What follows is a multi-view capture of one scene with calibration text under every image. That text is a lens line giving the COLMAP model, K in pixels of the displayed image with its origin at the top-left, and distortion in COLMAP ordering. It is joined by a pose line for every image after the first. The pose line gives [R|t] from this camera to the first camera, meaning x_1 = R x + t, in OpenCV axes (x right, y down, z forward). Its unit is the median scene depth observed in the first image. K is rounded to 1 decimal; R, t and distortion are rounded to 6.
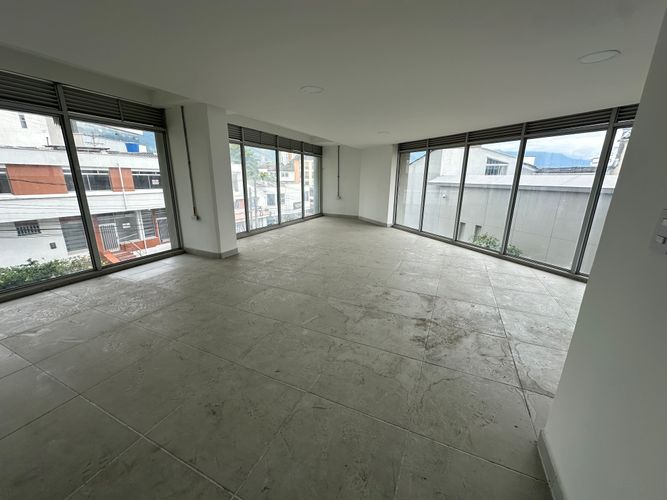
lens RADIAL K [[276.1, 0, 331.5], [0, 276.1, 250.9], [0, 0, 1]] dist [0.001366, 0.000042]
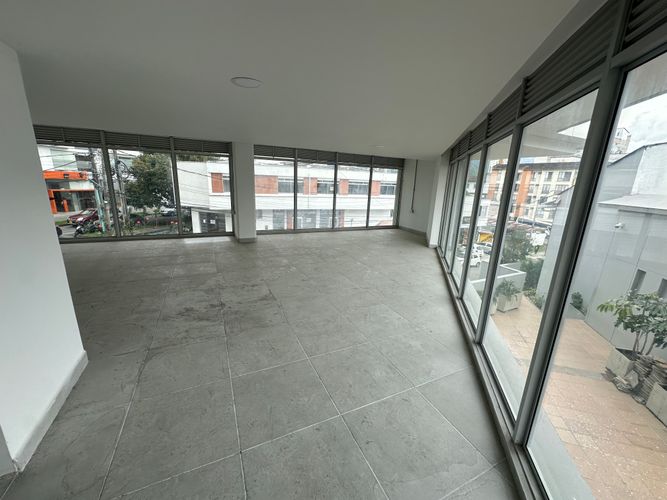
lens RADIAL K [[276.4, 0, 332.1], [0, 276.4, 250.9], [0, 0, 1]] dist [0.000795, 0.000055]
pose [[0.747975, 0.179980, -0.638858, 0.812798], [-0.200598, 0.978820, 0.040895, -0.075947], [0.632687, 0.097565, 0.768237, 0.188512]]
